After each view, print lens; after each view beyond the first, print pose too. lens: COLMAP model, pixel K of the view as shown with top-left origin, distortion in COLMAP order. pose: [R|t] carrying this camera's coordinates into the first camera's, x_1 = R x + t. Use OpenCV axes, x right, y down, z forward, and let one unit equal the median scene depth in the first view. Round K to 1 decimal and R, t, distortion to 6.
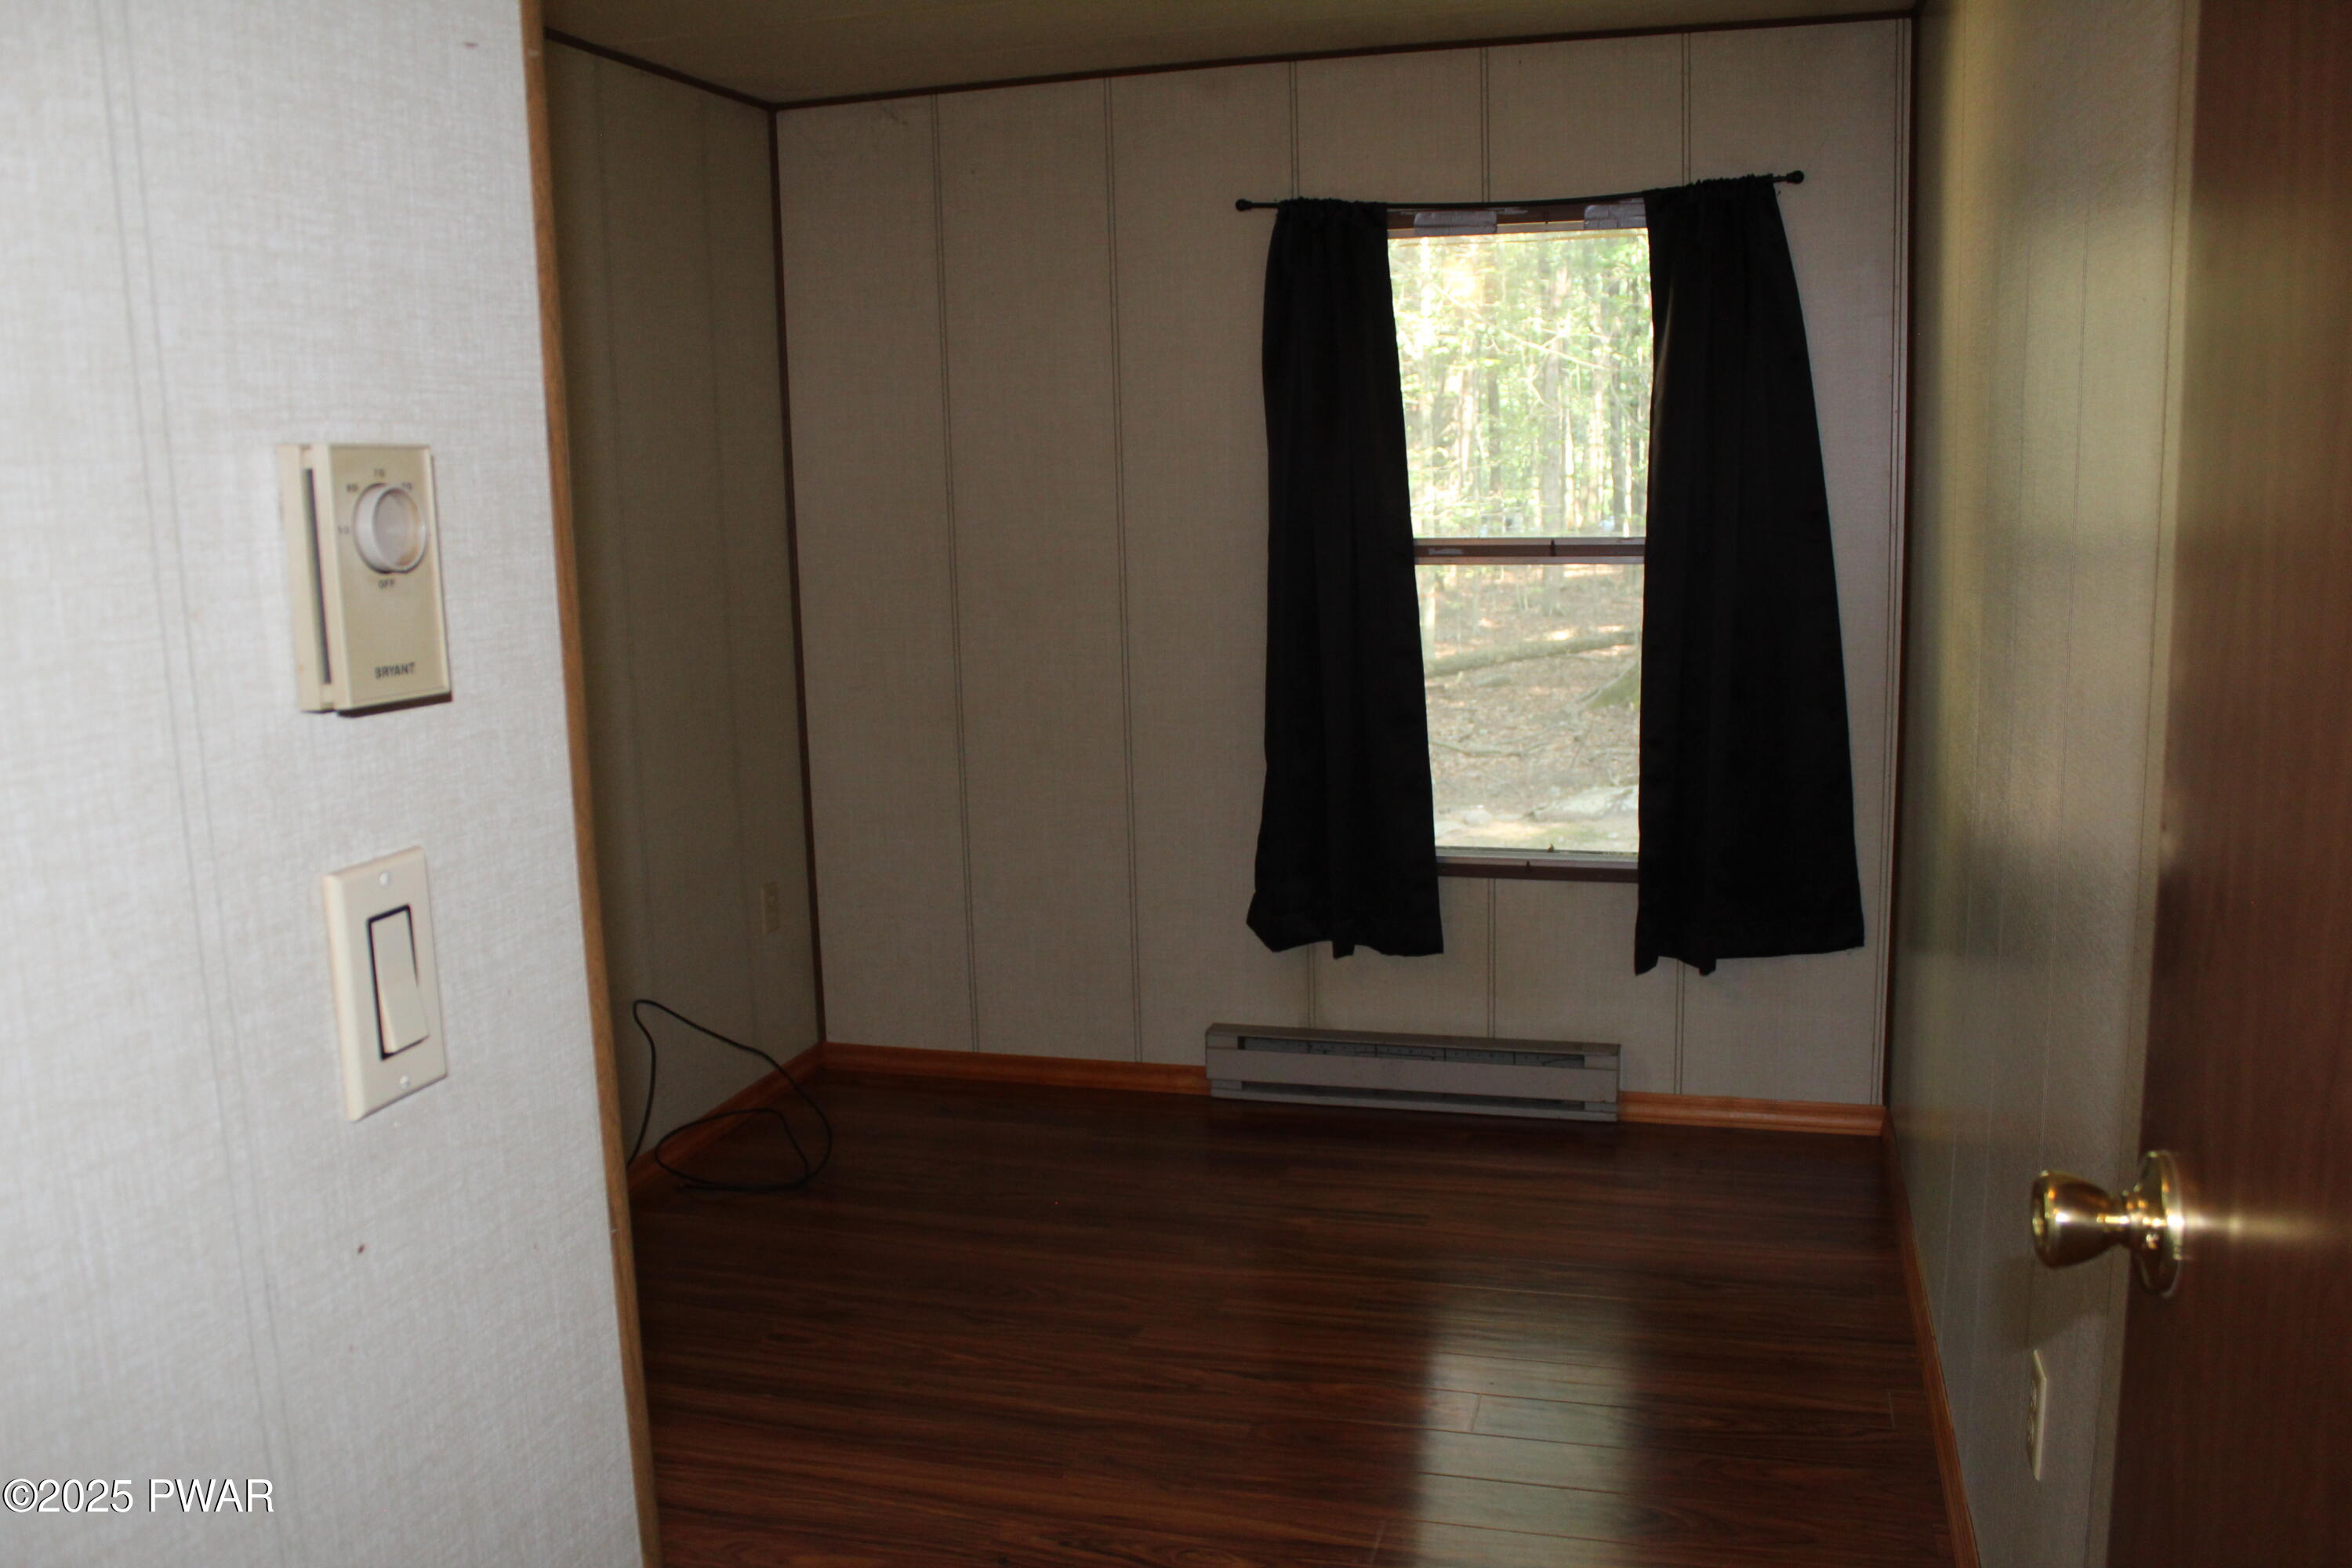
lens RADIAL K [[1924.8, 0, 1176.0], [0, 1924.8, 784.0], [0, 0, 1]] dist [-0.173367, 0.173906]
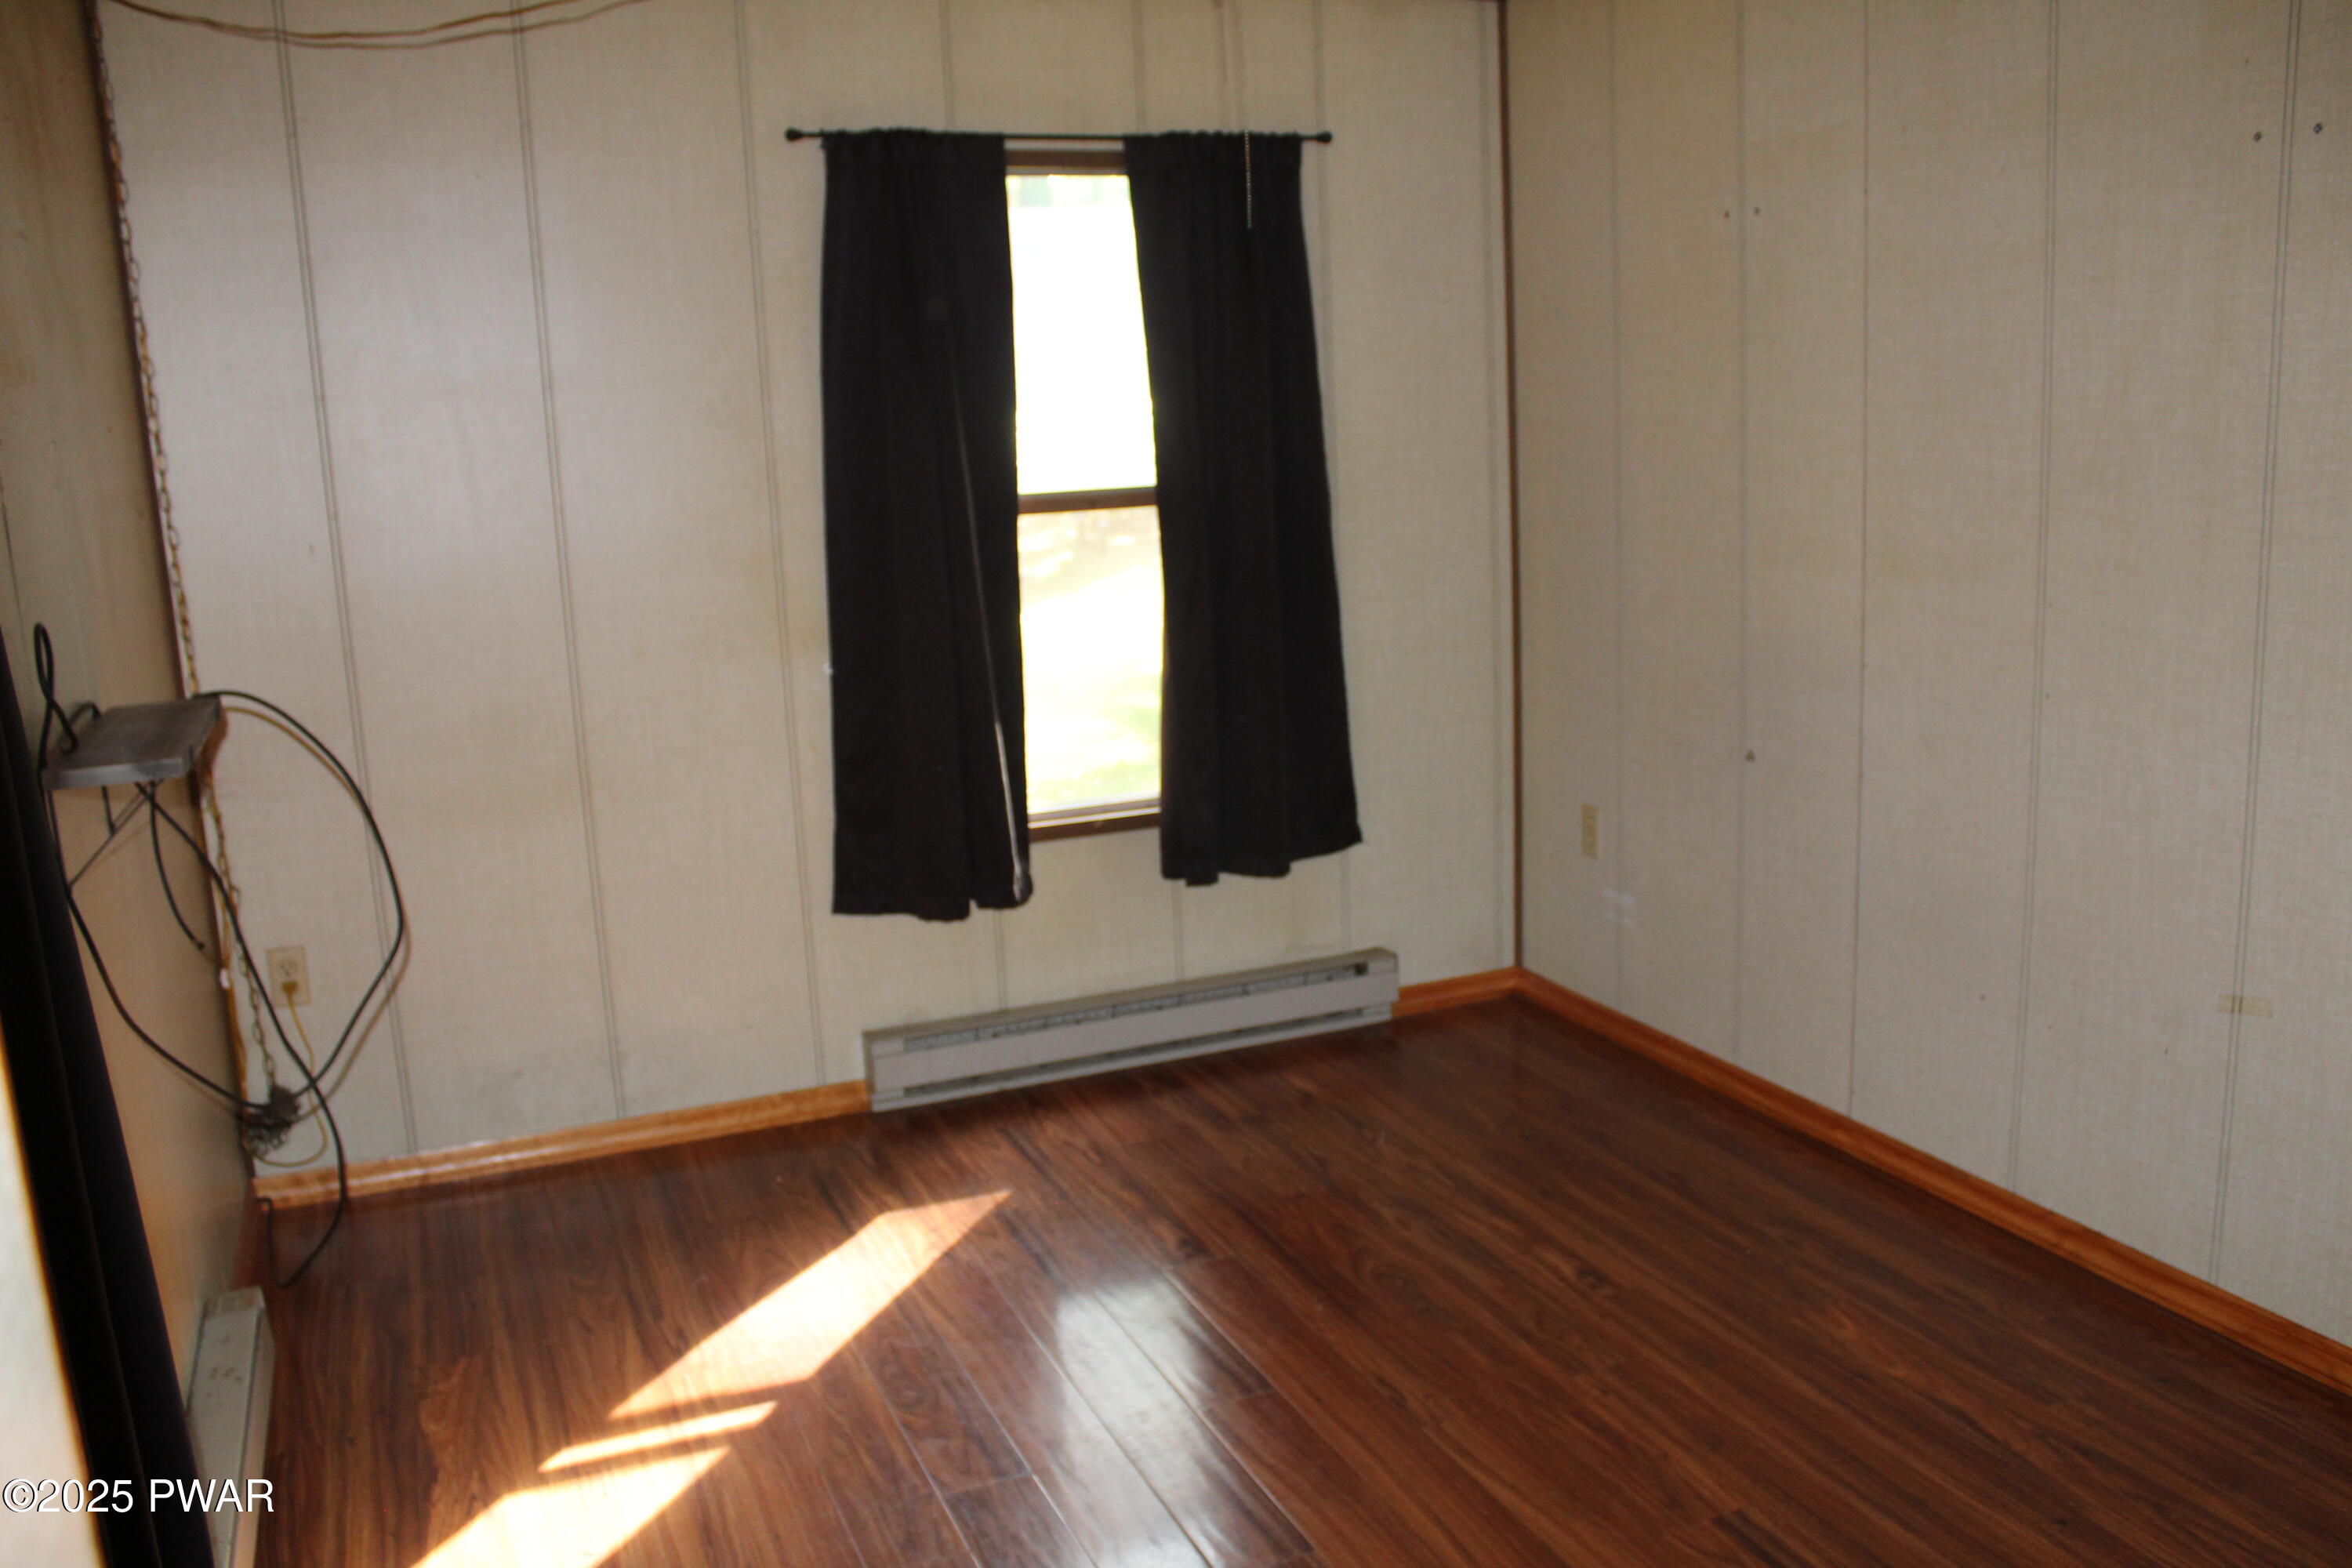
lens RADIAL K [[1924.8, 0, 1176.0], [0, 1924.8, 784.0], [0, 0, 1]] dist [-0.173367, 0.173906]
pose [[0.790692, -0.122306, 0.599873, -0.399111], [0.130378, 0.991004, 0.030202, 0.000768], [-0.598170, 0.054330, 0.799525, 0.184161]]
